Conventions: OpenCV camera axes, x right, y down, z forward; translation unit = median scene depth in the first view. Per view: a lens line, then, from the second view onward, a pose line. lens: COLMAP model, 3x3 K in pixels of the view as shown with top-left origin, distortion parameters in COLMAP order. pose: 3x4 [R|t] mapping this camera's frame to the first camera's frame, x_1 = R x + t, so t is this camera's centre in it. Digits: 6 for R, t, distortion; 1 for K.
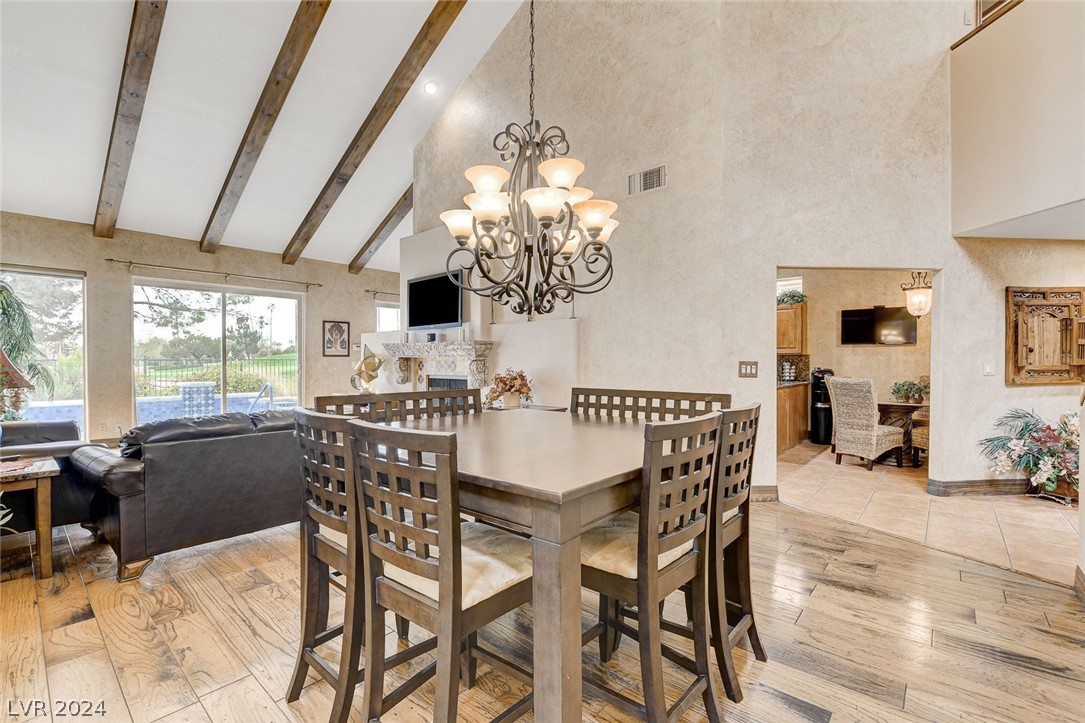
lens RADIAL K [[471.3, 0, 531.7], [0, 471.3, 362.1], [0, 0, 1]] dist [-0.003624, -0.000189]
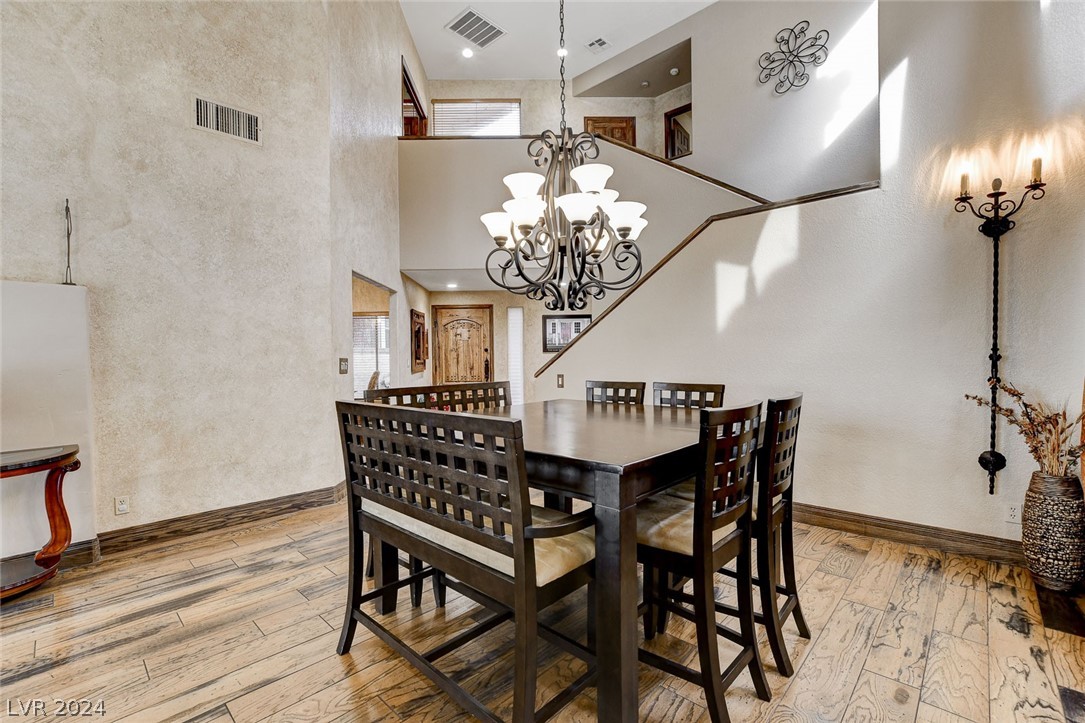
lens RADIAL K [[480.4, 0, 542.5], [0, 480.4, 361.5], [0, 0, 1]] dist [-0.008451, 0.000212]
pose [[0.030766, -0.014959, 0.999415, -0.334395], [0.013121, 0.999808, 0.014561, -0.002372], [-0.999440, 0.012665, 0.030957, 0.312339]]
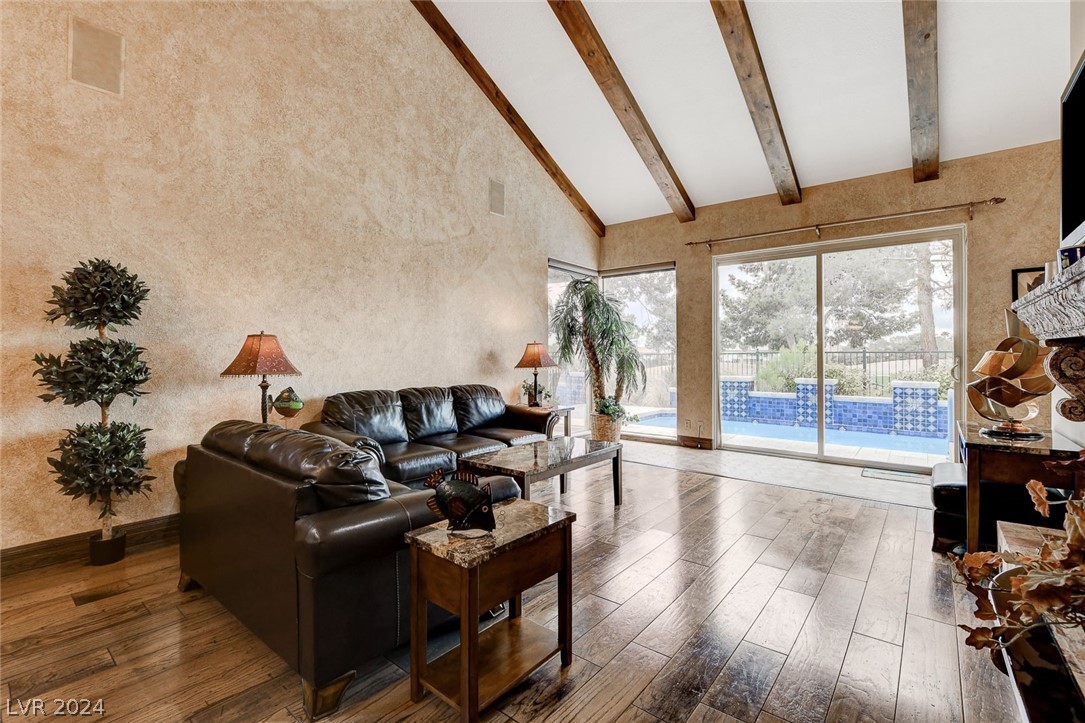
lens RADIAL K [[489.0, 0, 533.1], [0, 489.0, 347.7], [0, 0, 1]] dist [-0.011422, 0.000212]
pose [[0.046721, -0.012769, -0.998826, 0.045213], [-0.003182, 0.999911, -0.012932, 0.000994], [0.998903, 0.003782, 0.046677, 0.613250]]
